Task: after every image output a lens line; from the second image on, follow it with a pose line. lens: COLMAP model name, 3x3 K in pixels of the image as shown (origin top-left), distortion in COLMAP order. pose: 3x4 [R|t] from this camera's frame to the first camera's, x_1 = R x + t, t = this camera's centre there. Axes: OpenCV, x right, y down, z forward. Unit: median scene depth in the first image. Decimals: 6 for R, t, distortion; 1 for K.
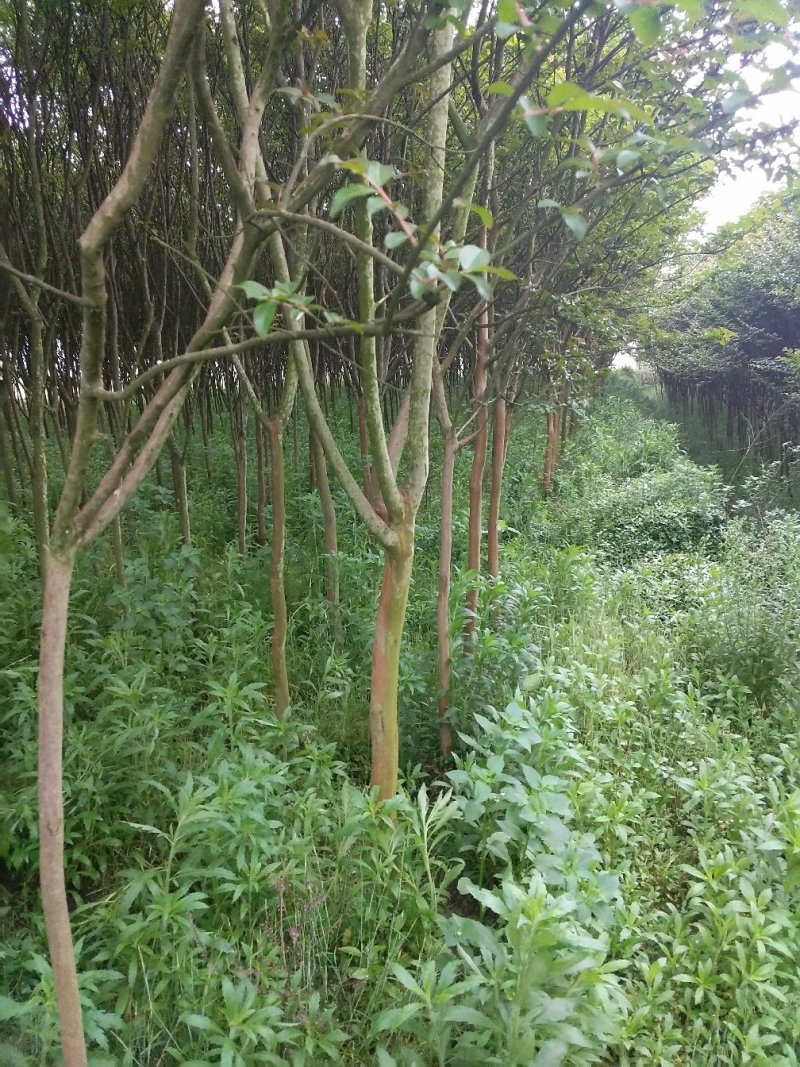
lens RADIAL K [[736.6, 0, 429.2], [0, 736.6, 535.7], [0, 0, 1]] dist [-0.000829, -0.001719]
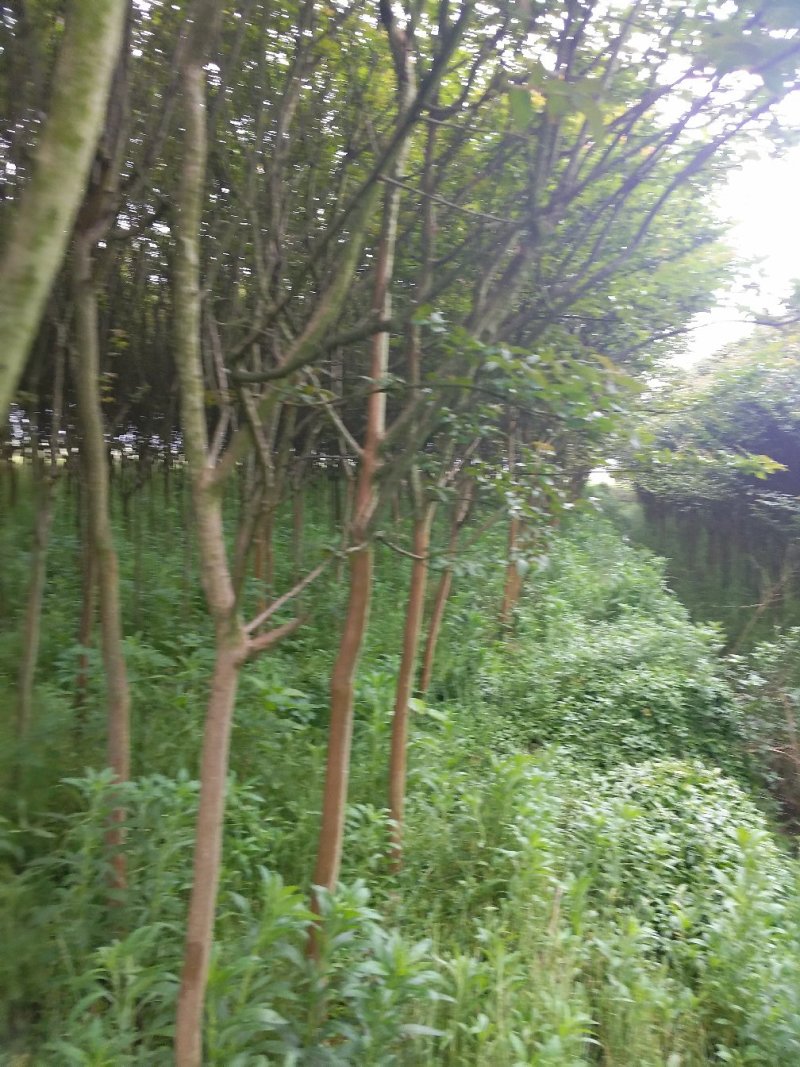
lens RADIAL K [[750.8, 0, 400.0], [0, 750.8, 533.5], [0, 0, 1]] dist [-0.002371, -0.012531]
pose [[0.996408, 0.084677, -0.001154, 0.048387], [-0.084053, 0.987222, -0.135378, -0.053668], [-0.010324, 0.134989, 0.990793, 0.208427]]
